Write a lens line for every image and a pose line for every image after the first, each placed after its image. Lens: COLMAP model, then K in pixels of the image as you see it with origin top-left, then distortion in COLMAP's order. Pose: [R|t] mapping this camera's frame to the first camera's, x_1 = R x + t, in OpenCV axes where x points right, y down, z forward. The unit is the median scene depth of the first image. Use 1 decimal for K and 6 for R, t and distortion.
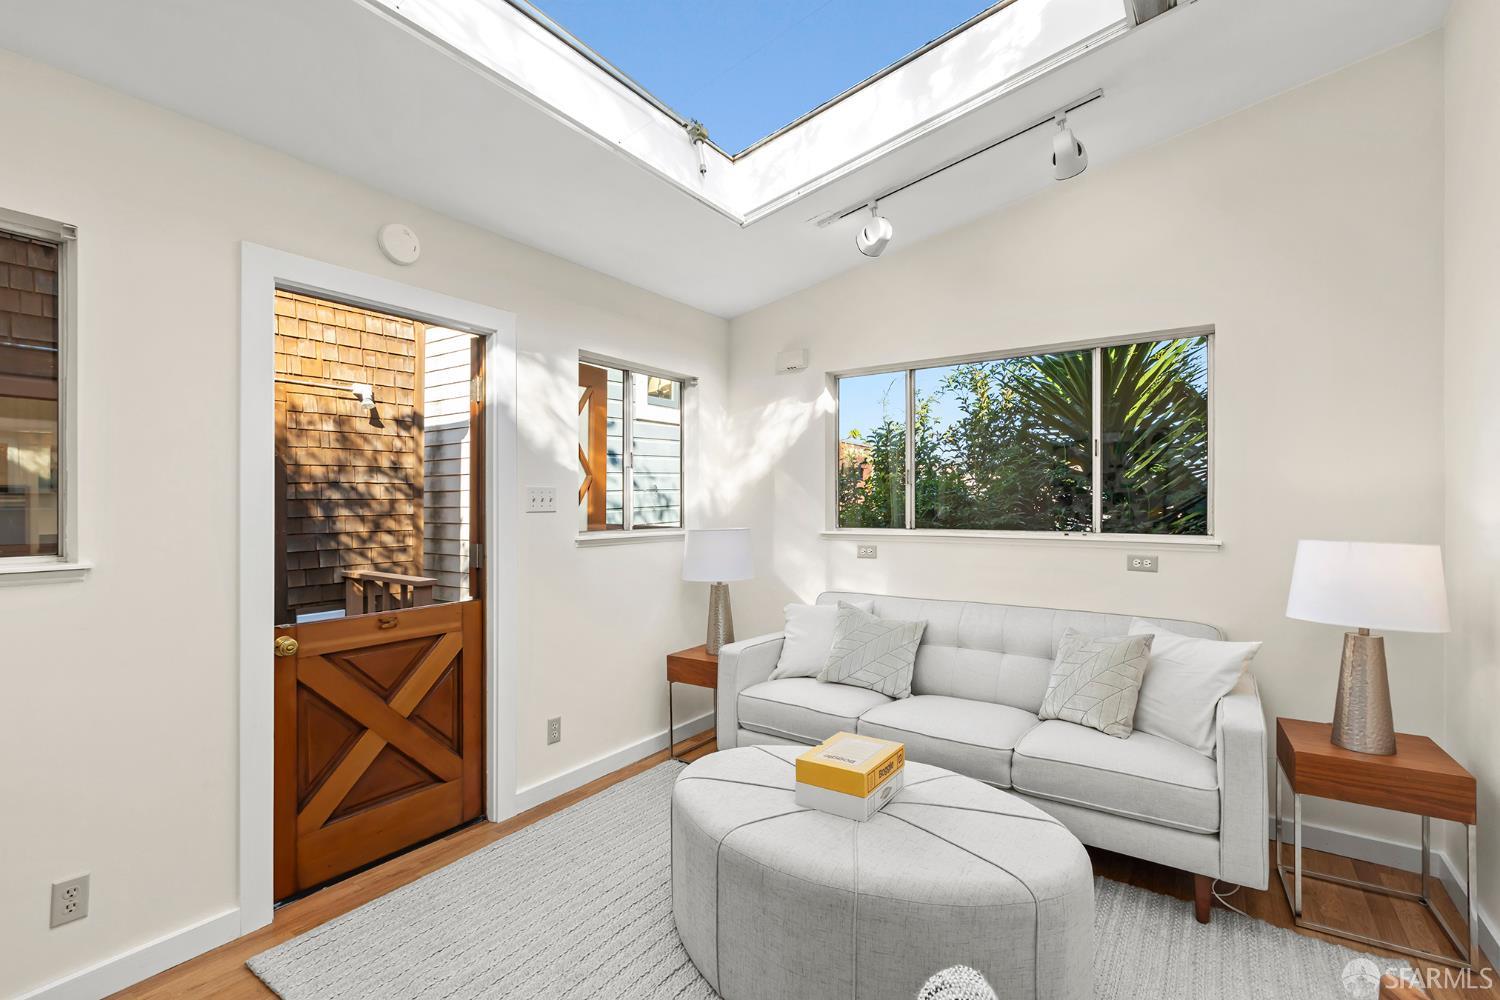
lens RADIAL K [[683.9, 0, 755.5], [0, 683.9, 501.9], [0, 0, 1]] dist [0.002916, -0.000588]
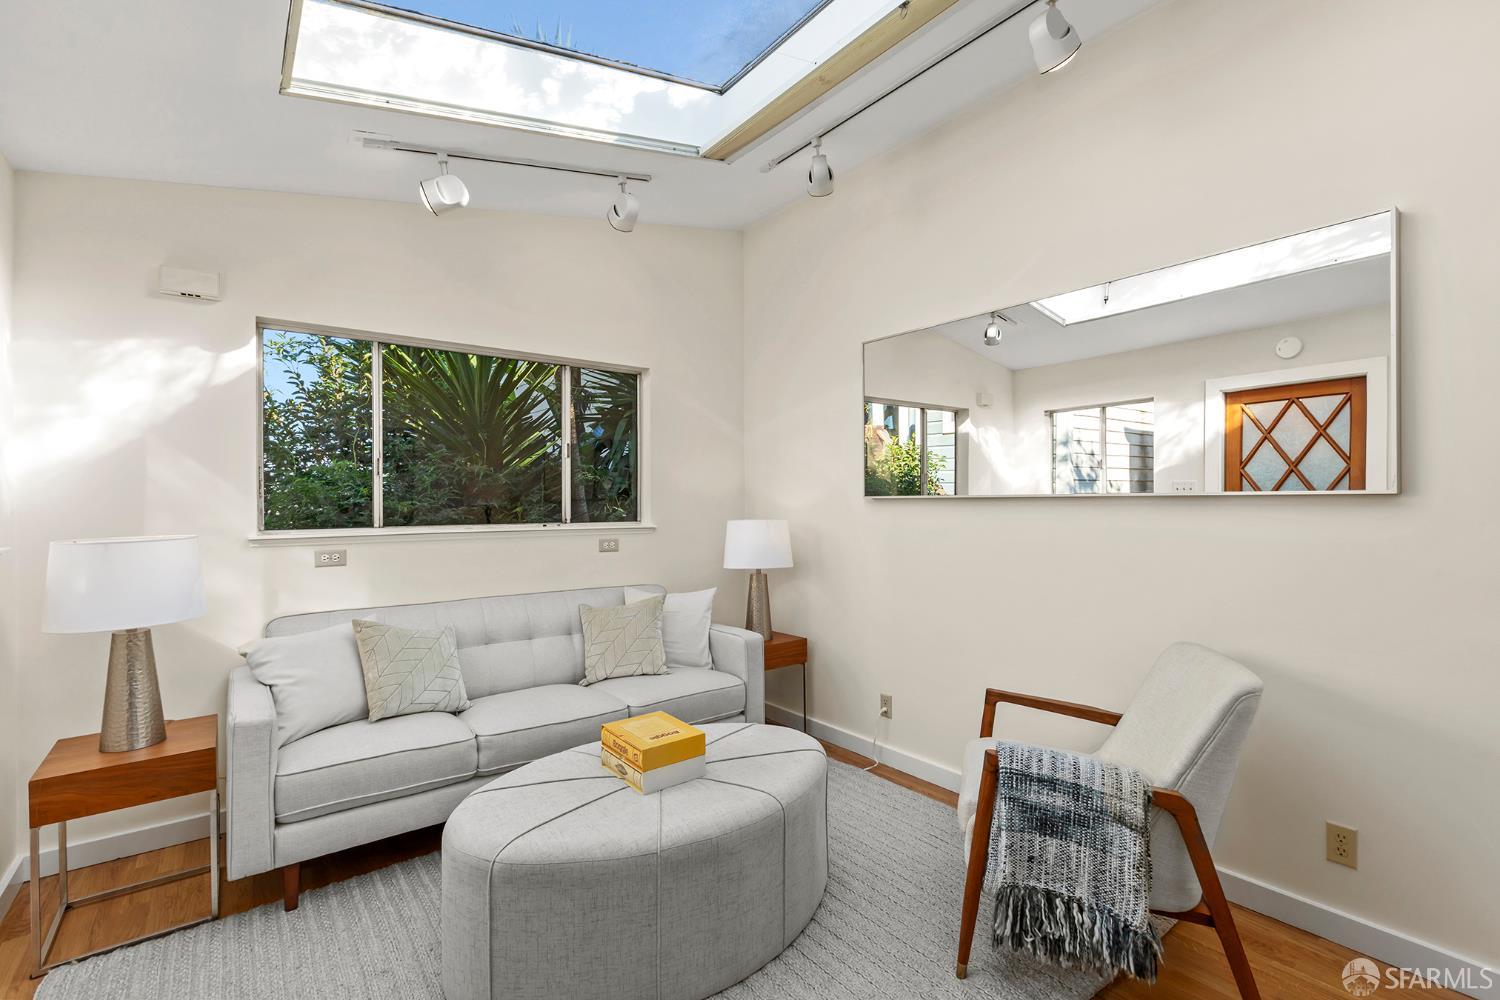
lens RADIAL K [[683.9, 0, 761.3], [0, 683.9, 501.2], [0, 0, 1]] dist [0.002916, -0.000588]
pose [[0.289363, -0.004058, 0.957211, -0.529333], [-0.003638, 0.999979, 0.005339, -0.000021], [-0.957213, -0.005027, 0.289342, 0.337846]]
